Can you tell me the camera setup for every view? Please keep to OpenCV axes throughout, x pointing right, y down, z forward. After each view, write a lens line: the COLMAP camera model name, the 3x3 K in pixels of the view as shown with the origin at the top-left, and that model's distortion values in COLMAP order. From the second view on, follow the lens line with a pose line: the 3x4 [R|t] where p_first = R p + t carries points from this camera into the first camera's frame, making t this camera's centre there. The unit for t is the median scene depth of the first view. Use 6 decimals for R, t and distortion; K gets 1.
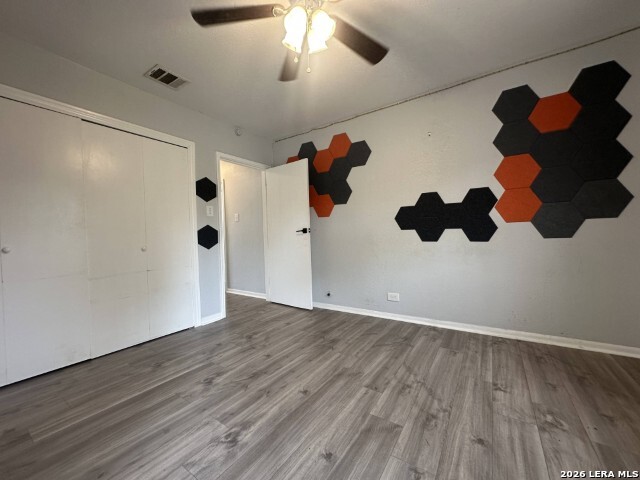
lens RADIAL K [[256.7, 0, 319.5], [0, 256.7, 238.0], [0, 0, 1]] dist [-0.001359, 0.000460]
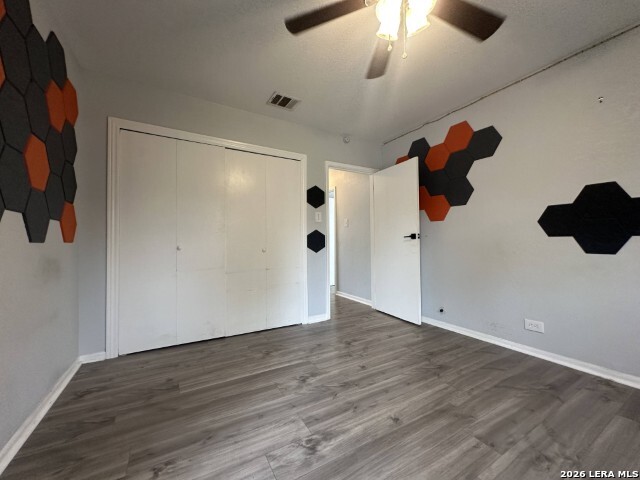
lens RADIAL K [[256.7, 0, 319.5], [0, 256.7, 238.0], [0, 0, 1]] dist [-0.001359, 0.000460]
pose [[0.899835, 0.013952, -0.436007, 0.061632], [-0.022543, 0.999640, -0.014537, -0.002802], [0.435647, 0.022910, 0.899826, 0.060066]]
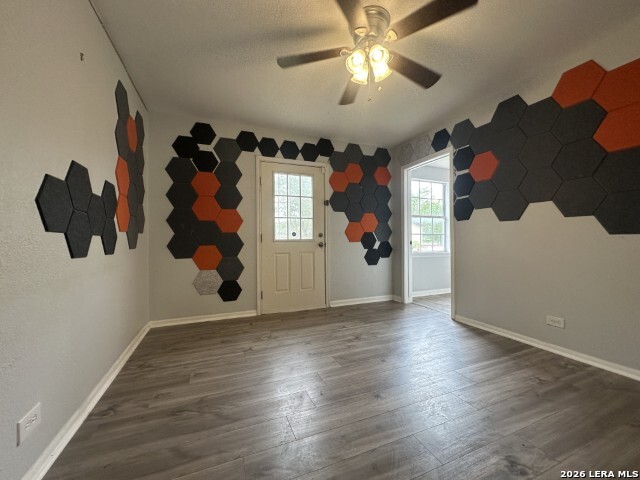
lens RADIAL K [[256.7, 0, 319.5], [0, 256.7, 238.0], [0, 0, 1]] dist [-0.001359, 0.000460]
pose [[-0.828664, 0.037059, 0.558518, -0.330989], [0.037247, 0.999245, -0.011040, -0.004784], [-0.558506, 0.011655, -0.829419, 1.436512]]
